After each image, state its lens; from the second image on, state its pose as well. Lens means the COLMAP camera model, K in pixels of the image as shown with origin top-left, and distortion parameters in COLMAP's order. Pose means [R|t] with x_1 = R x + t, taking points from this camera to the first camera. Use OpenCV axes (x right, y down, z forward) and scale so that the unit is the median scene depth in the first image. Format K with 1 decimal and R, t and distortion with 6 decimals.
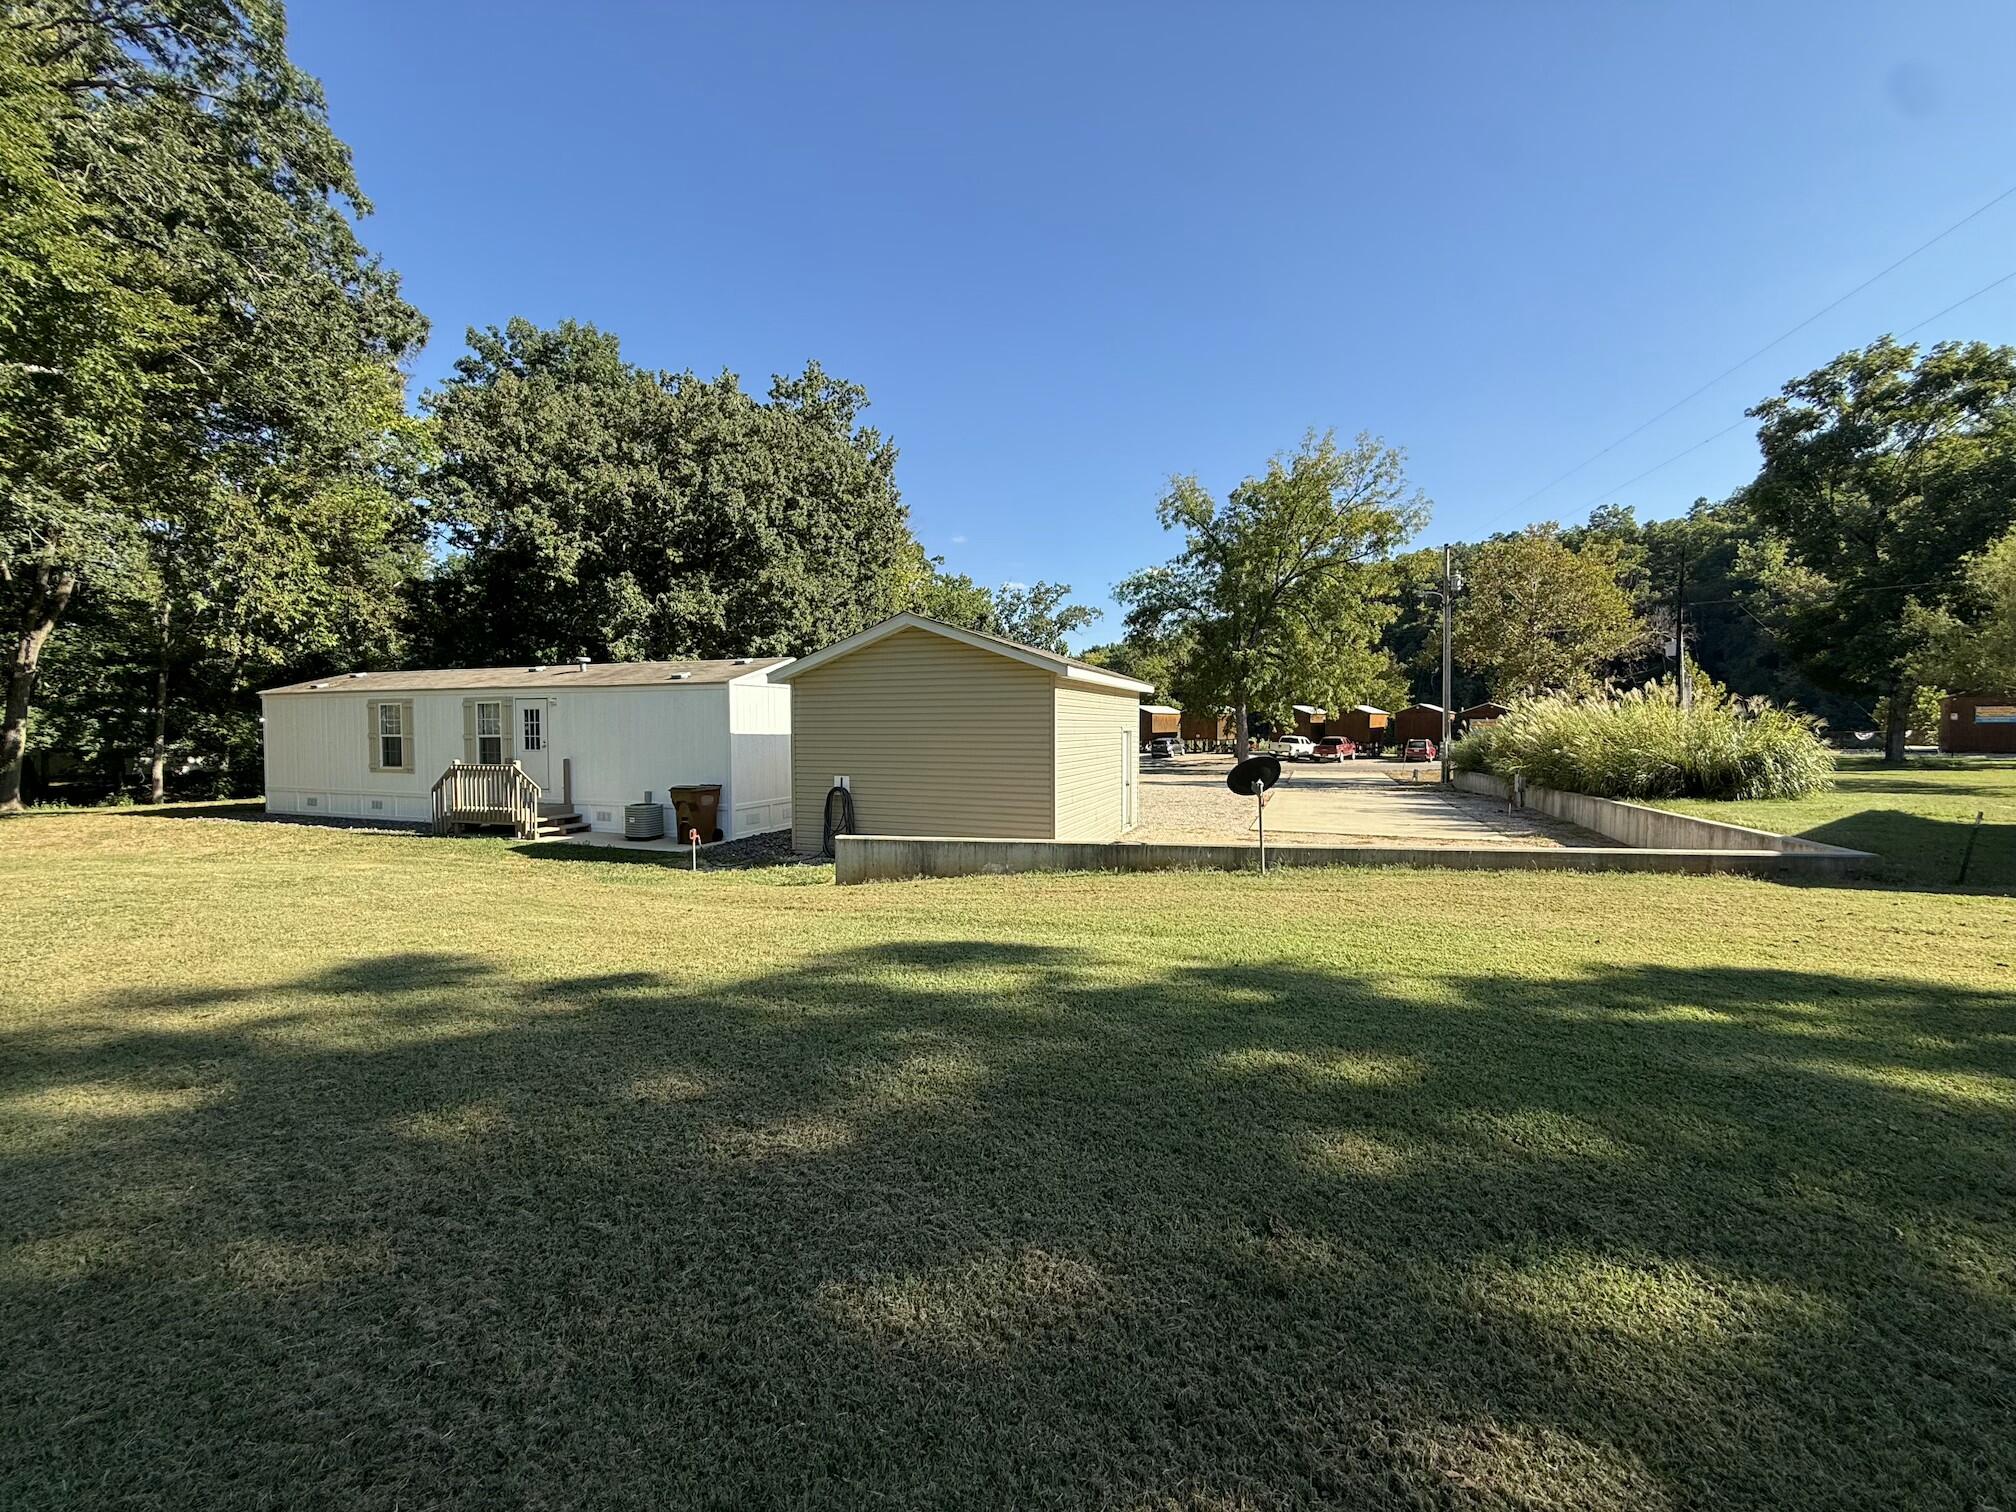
lens RADIAL K [[811.5, 0, 1010.0], [0, 811.5, 755.1], [0, 0, 1]] dist [-0.001003, 0.000243]
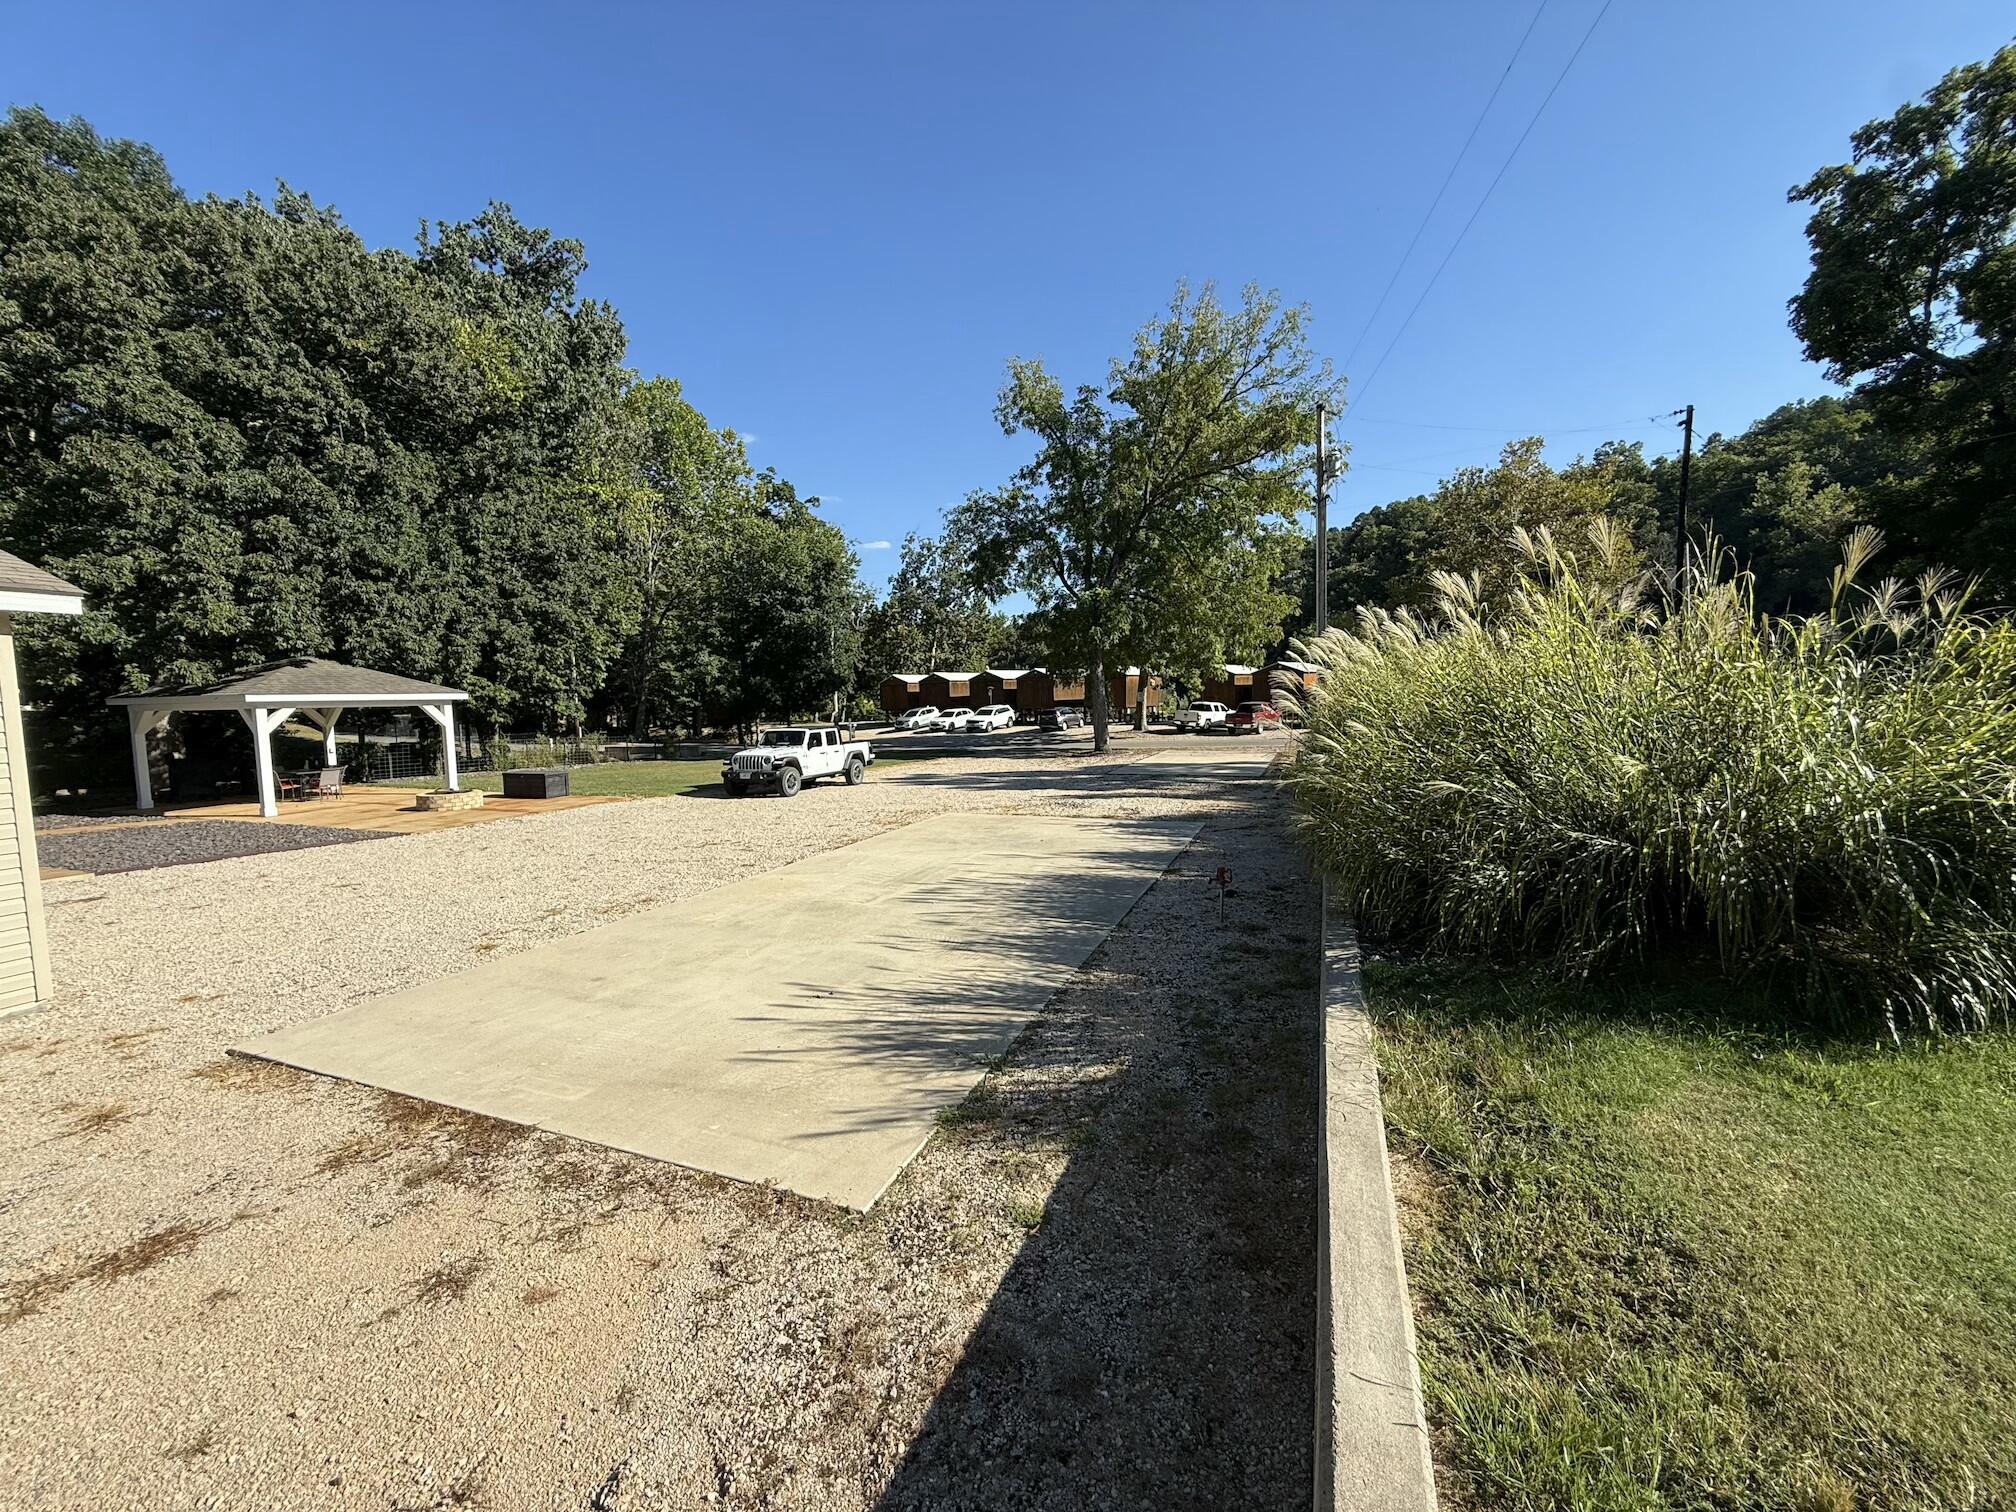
lens RADIAL K [[811.5, 0, 1006.3], [0, 811.5, 756.4], [0, 0, 1]] dist [-0.001003, 0.000243]
pose [[0.999780, -0.018650, -0.009555, 0.164142], [0.019040, 0.998917, 0.042446, -0.007545], [0.008753, -0.042619, 0.999053, 0.192678]]
